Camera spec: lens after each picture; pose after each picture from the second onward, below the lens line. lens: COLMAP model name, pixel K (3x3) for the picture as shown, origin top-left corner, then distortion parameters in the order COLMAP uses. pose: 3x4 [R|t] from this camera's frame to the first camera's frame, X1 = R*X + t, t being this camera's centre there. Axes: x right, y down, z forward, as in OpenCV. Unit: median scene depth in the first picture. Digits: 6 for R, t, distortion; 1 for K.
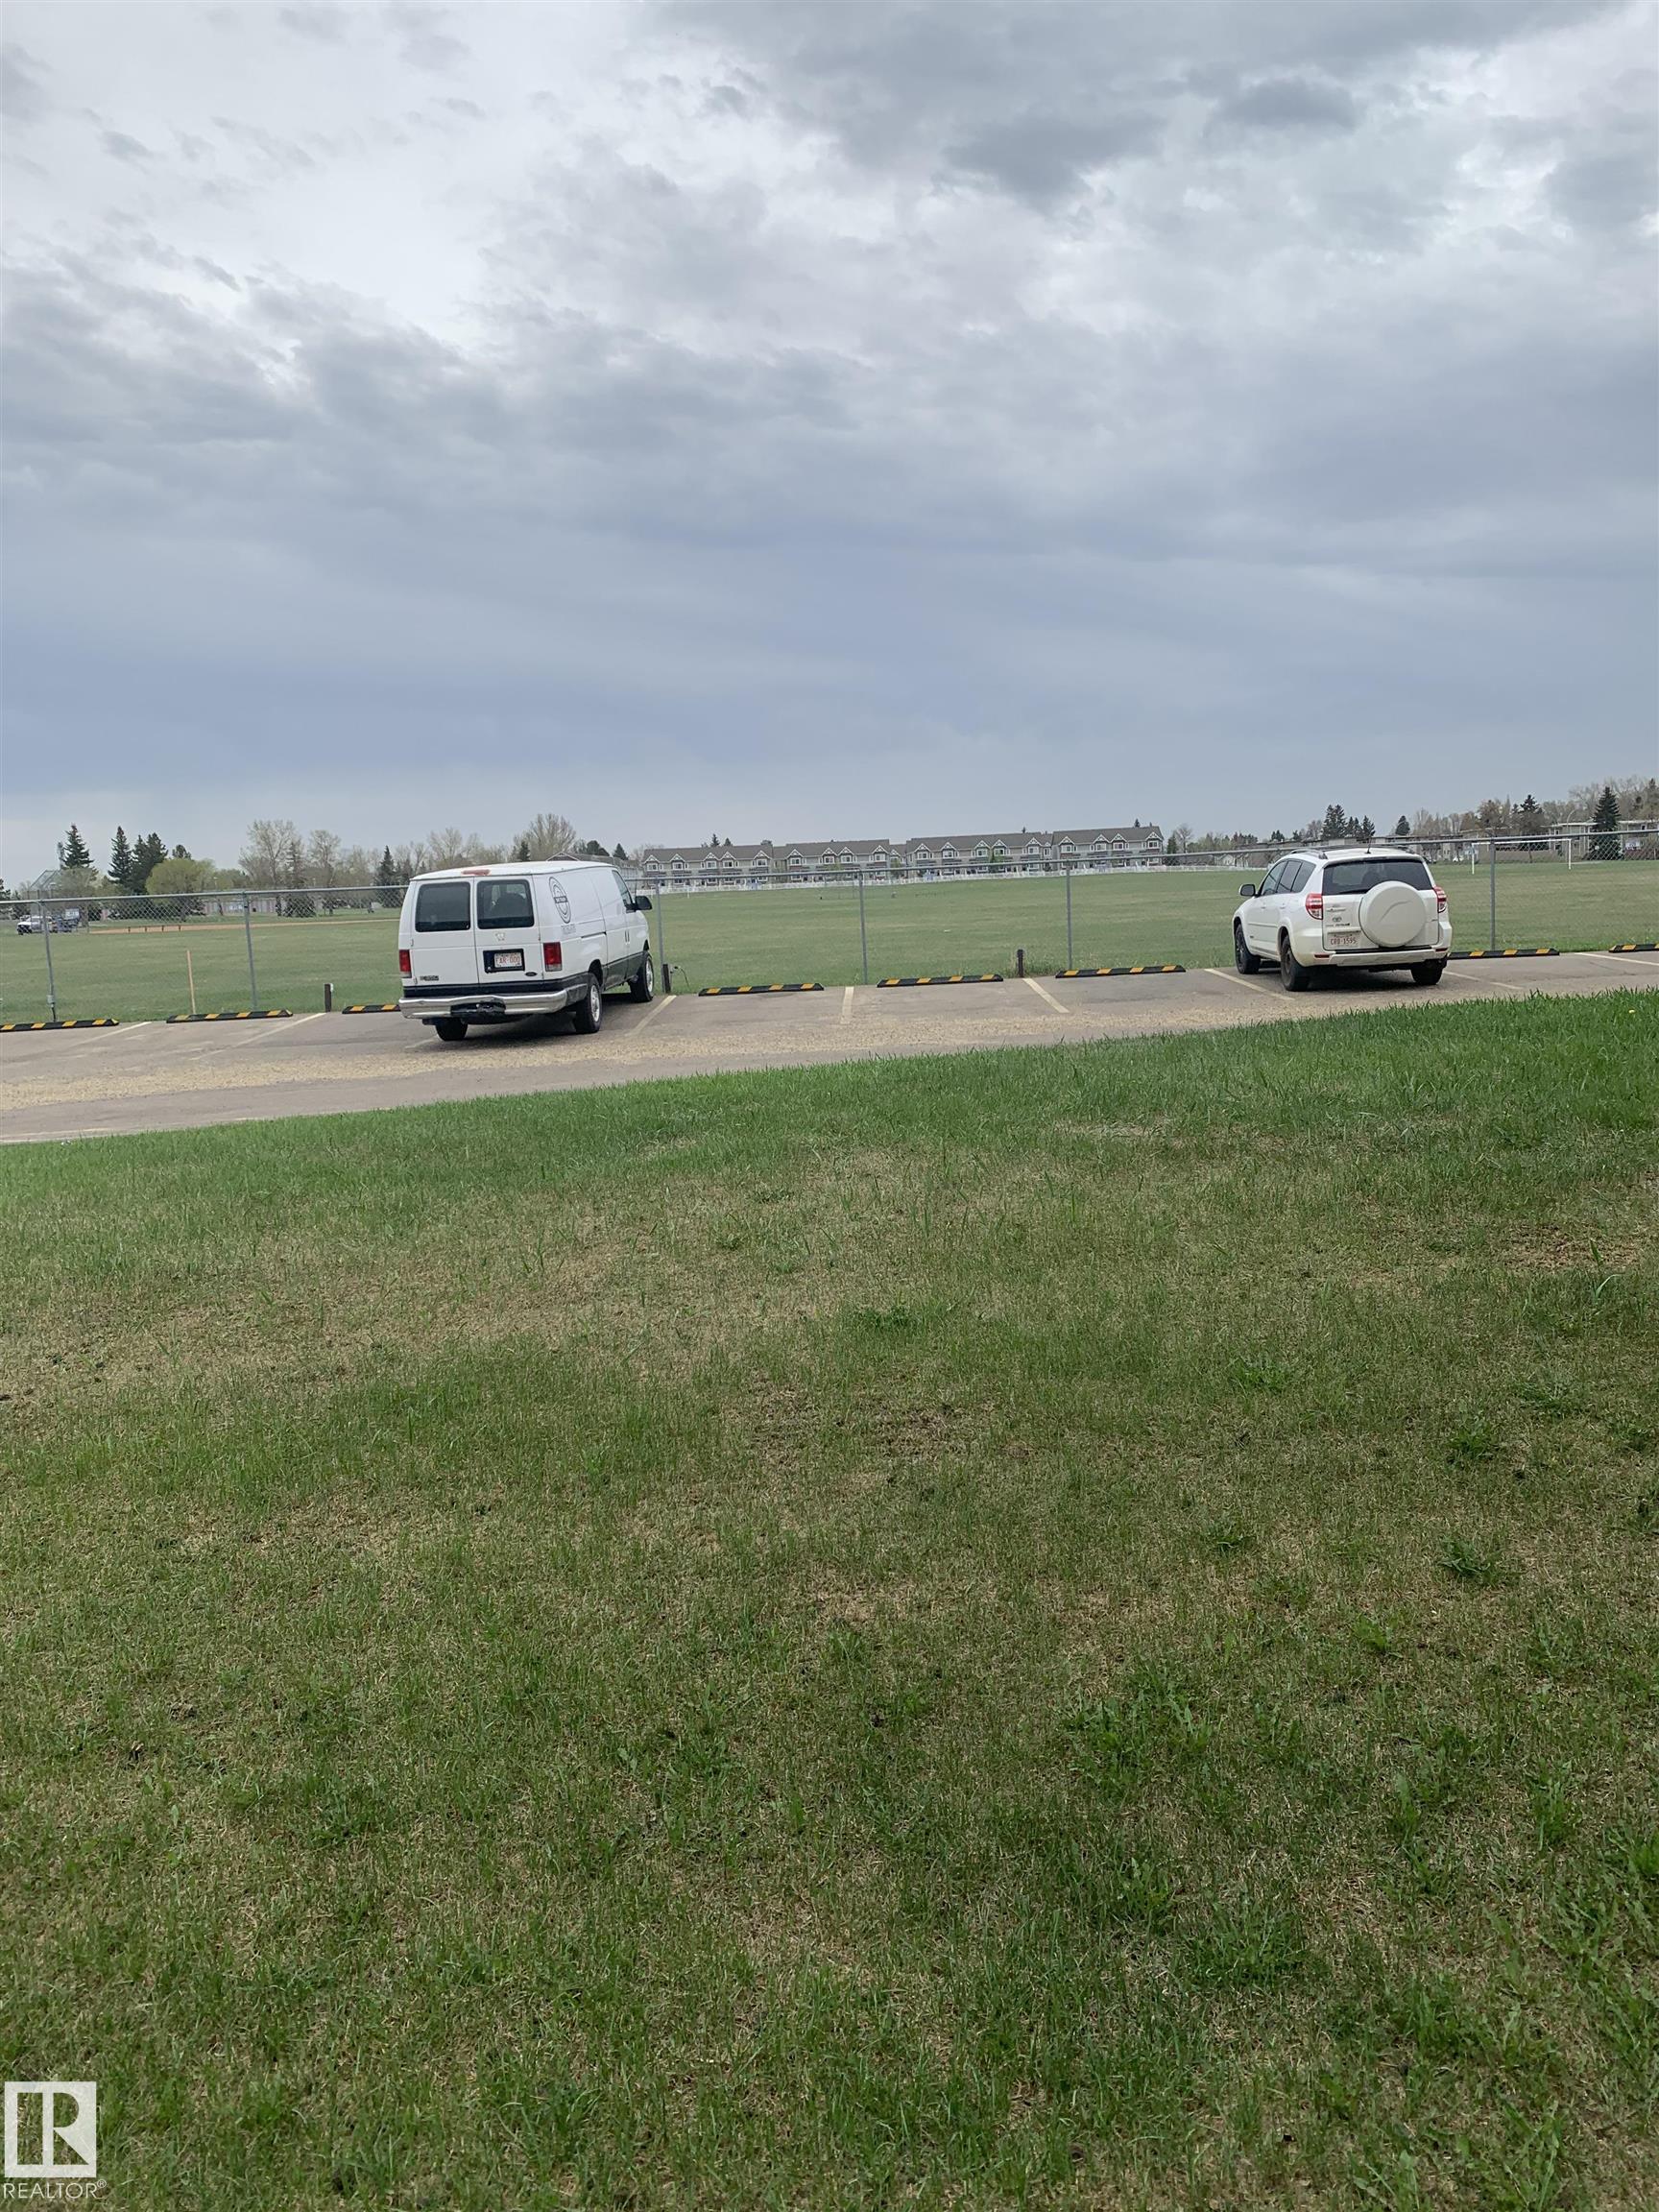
lens RADIAL K [[1578.4, 0, 829.5], [0, 1578.4, 1106.0], [0, 0, 1]] dist [0.159065, -0.427480]
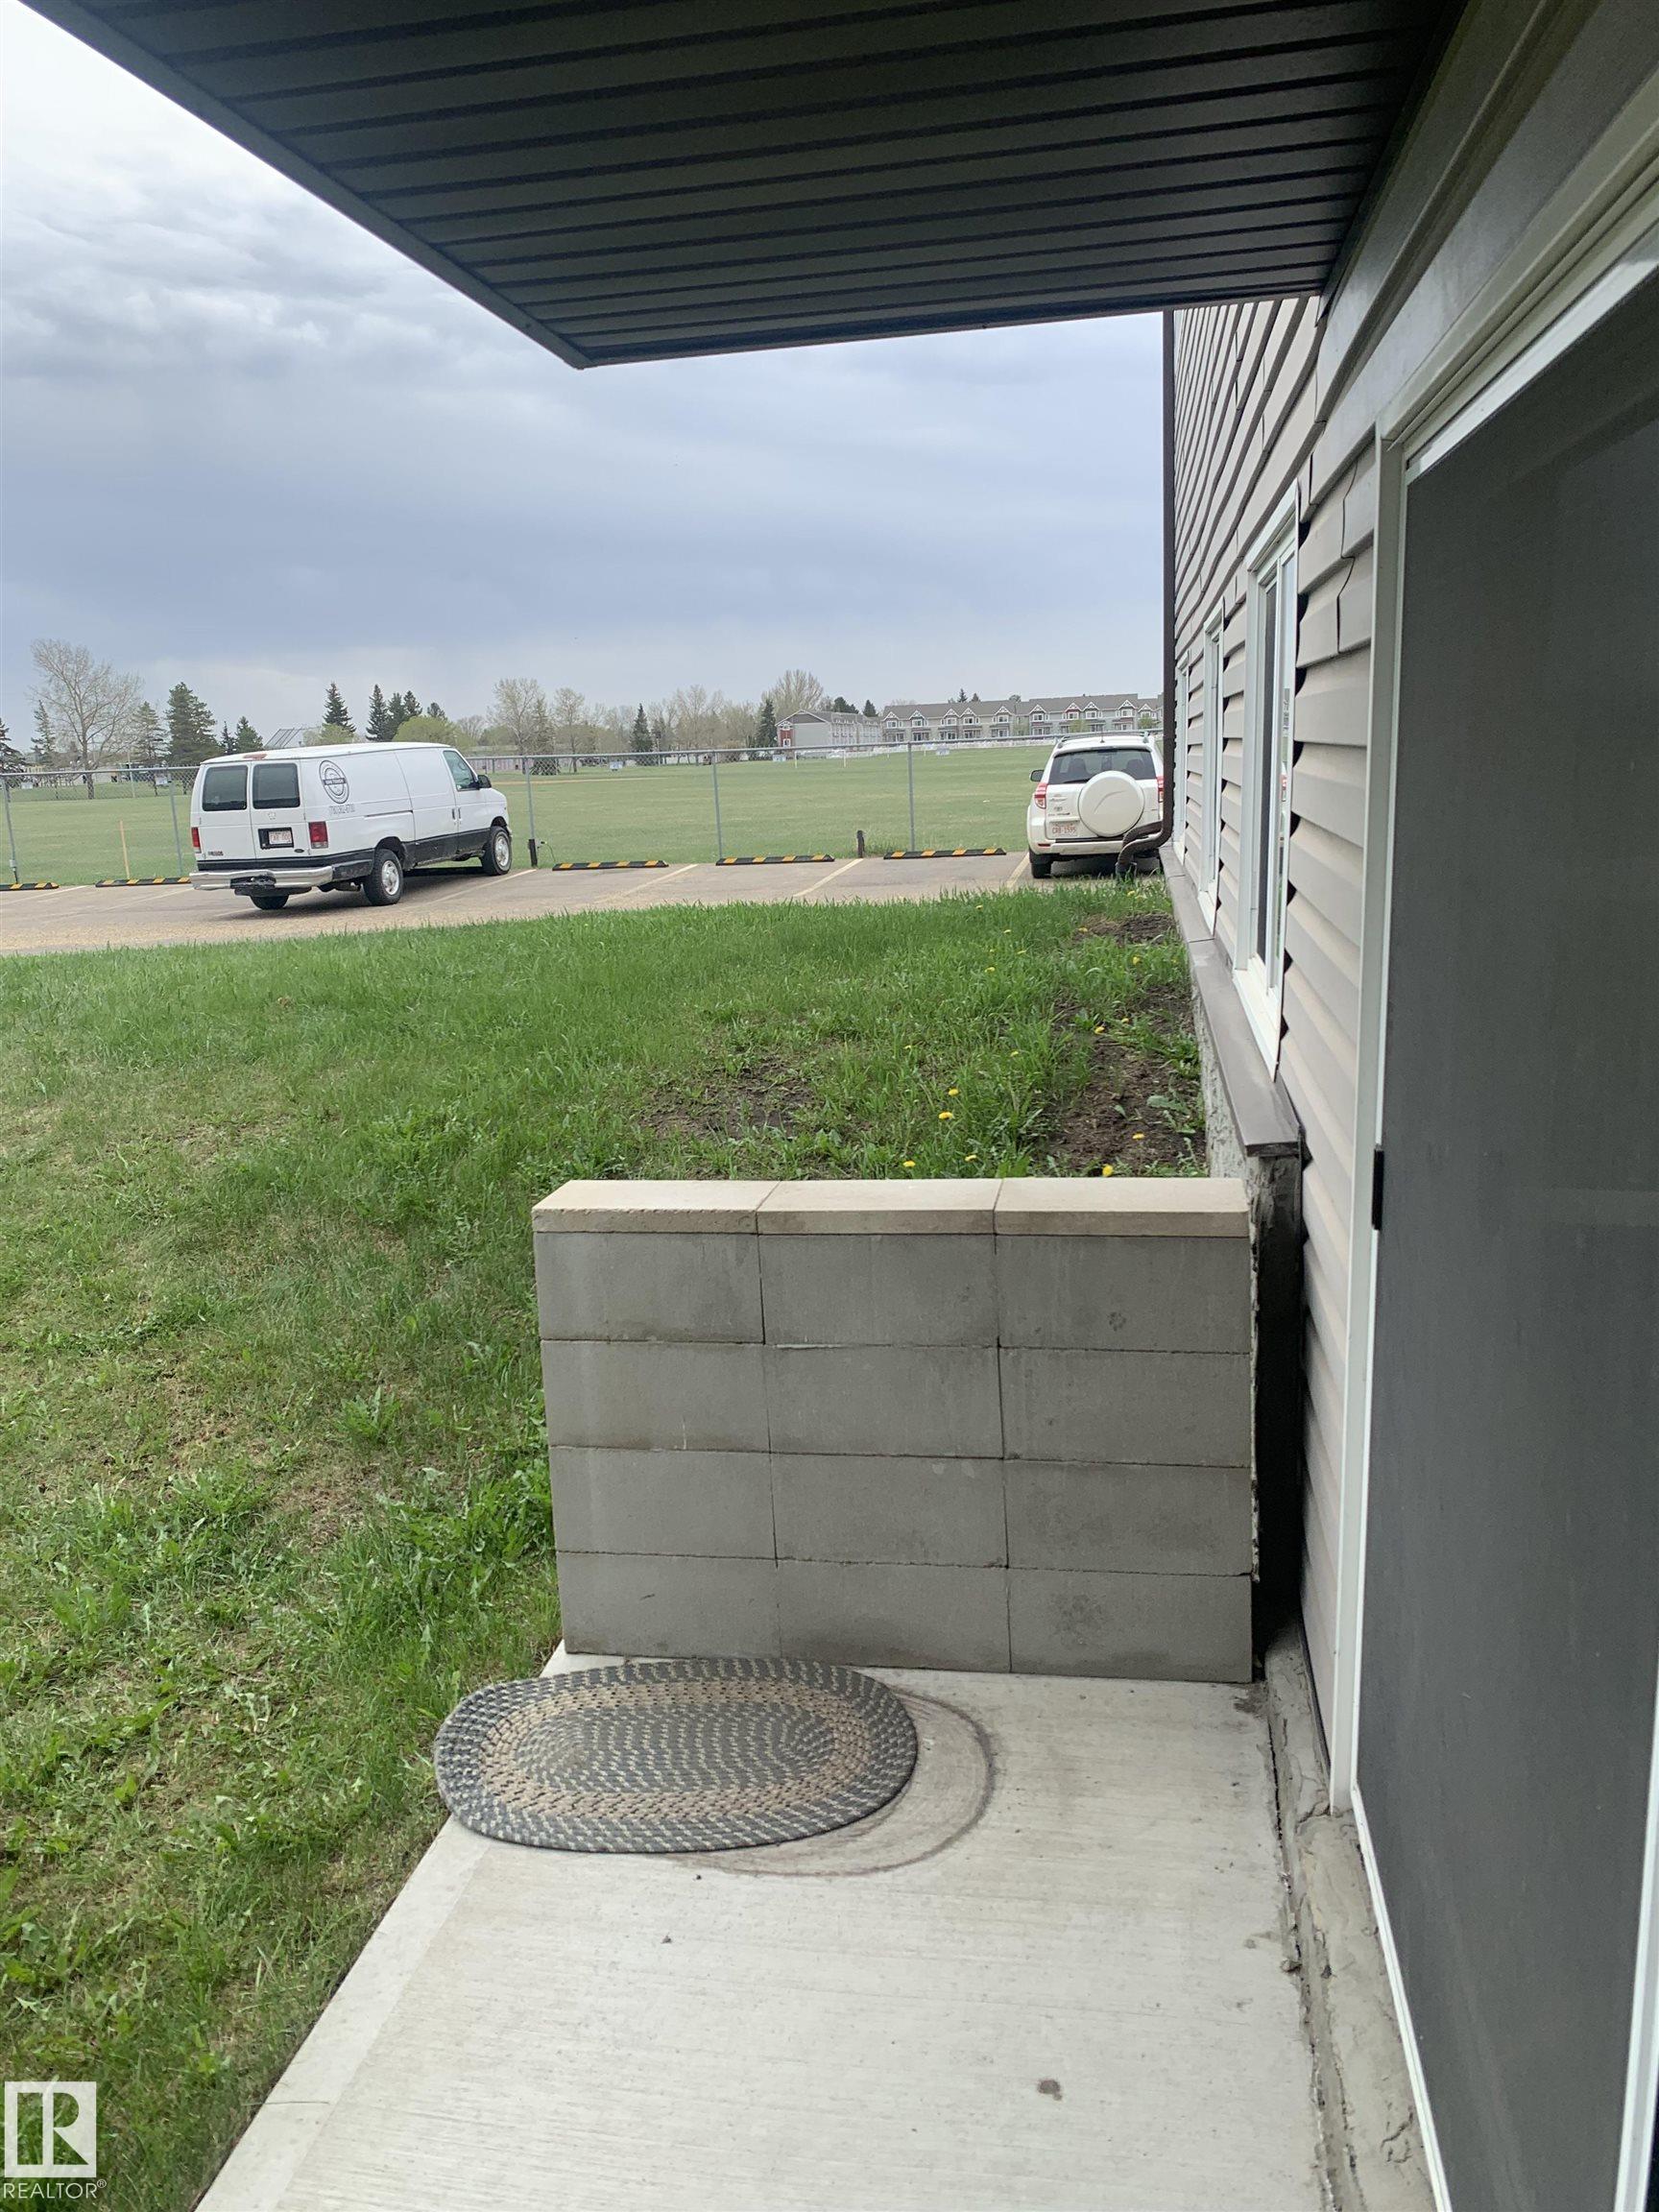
lens RADIAL K [[1578.4, 0, 829.5], [0, 1578.4, 1106.0], [0, 0, 1]] dist [0.159065, -0.427480]
pose [[0.987836, 0.037037, -0.151027, 0.317935], [-0.023871, 0.995828, 0.088074, -0.012828], [0.153659, -0.083398, 0.984598, -0.039055]]
